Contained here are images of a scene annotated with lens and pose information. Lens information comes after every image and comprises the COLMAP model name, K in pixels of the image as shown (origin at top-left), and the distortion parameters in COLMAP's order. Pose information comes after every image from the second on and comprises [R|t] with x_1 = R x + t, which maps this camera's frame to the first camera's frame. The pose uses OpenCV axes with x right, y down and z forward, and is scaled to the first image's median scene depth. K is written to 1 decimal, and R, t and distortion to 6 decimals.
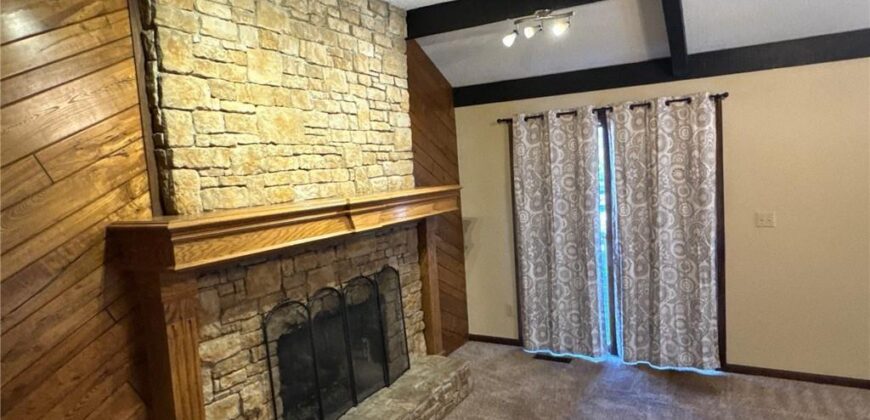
lens RADIAL K [[516.5, 0, 436.0], [0, 516.5, 212.6], [0, 0, 1]] dist [-0.005845, 0.002173]
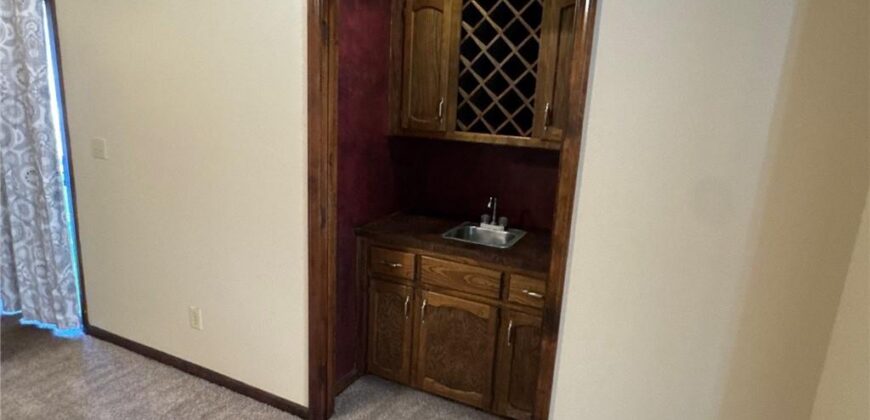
lens RADIAL K [[516.5, 0, 434.3], [0, 516.5, 214.8], [0, 0, 1]] dist [-0.005845, 0.002173]
pose [[0.989469, 0.099020, 0.105578, 1.396983], [-0.114220, 0.982174, 0.149293, -0.080941], [-0.088913, -0.159780, 0.983140, 0.258137]]
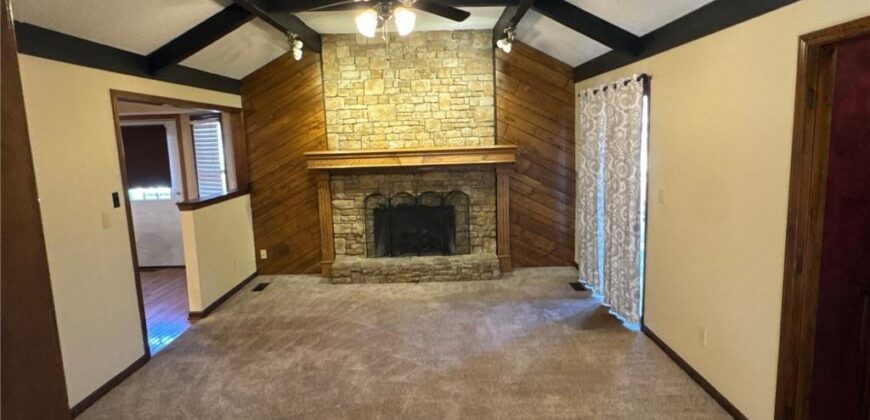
lens RADIAL K [[516.5, 0, 430.7], [0, 516.5, 211.8], [0, 0, 1]] dist [-0.005845, 0.002173]
pose [[0.489773, 0.172475, -0.854620, 1.733090], [-0.068524, 0.984820, 0.159481, -0.119920], [0.869153, -0.019548, 0.494157, 0.096379]]
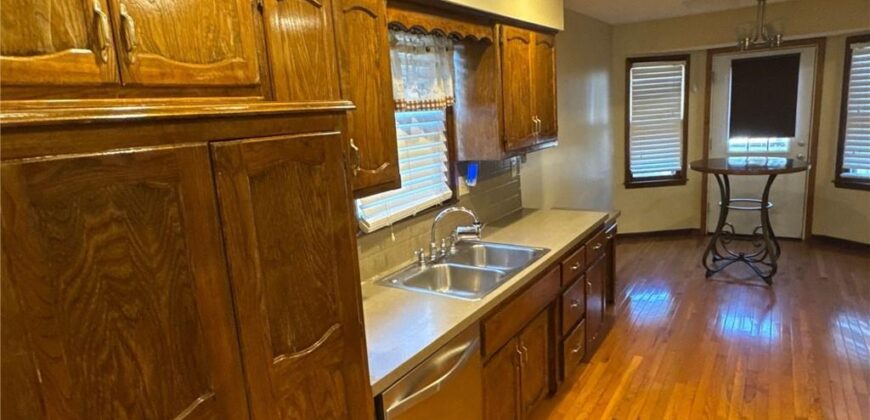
lens RADIAL K [[516.5, 0, 432.7], [0, 516.5, 212.1], [0, 0, 1]] dist [-0.005845, 0.002173]
pose [[-0.056861, 0.262231, -0.963329, 0.978956], [-0.008273, 0.964733, 0.263101, 0.022958], [0.998348, 0.022930, -0.052686, -0.977253]]
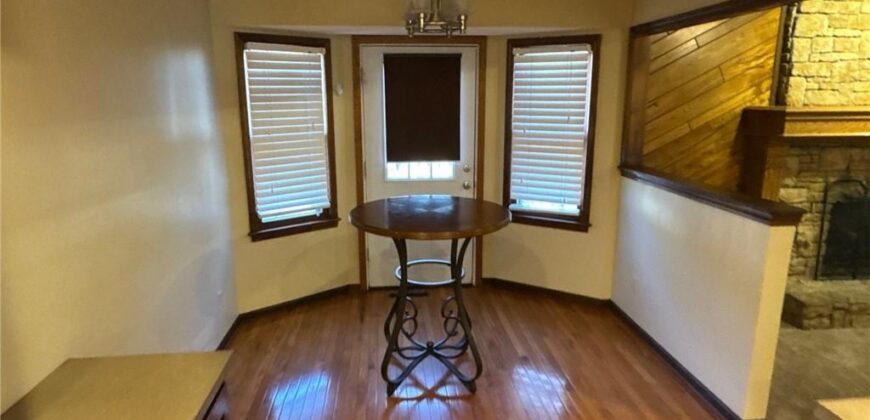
lens RADIAL K [[516.5, 0, 436.9], [0, 516.5, 210.4], [0, 0, 1]] dist [-0.005845, 0.002173]
pose [[0.575700, 0.238239, -0.782184, 0.169992], [-0.098171, 0.969831, 0.223138, 0.056490], [0.811746, -0.051673, 0.581720, -0.685023]]
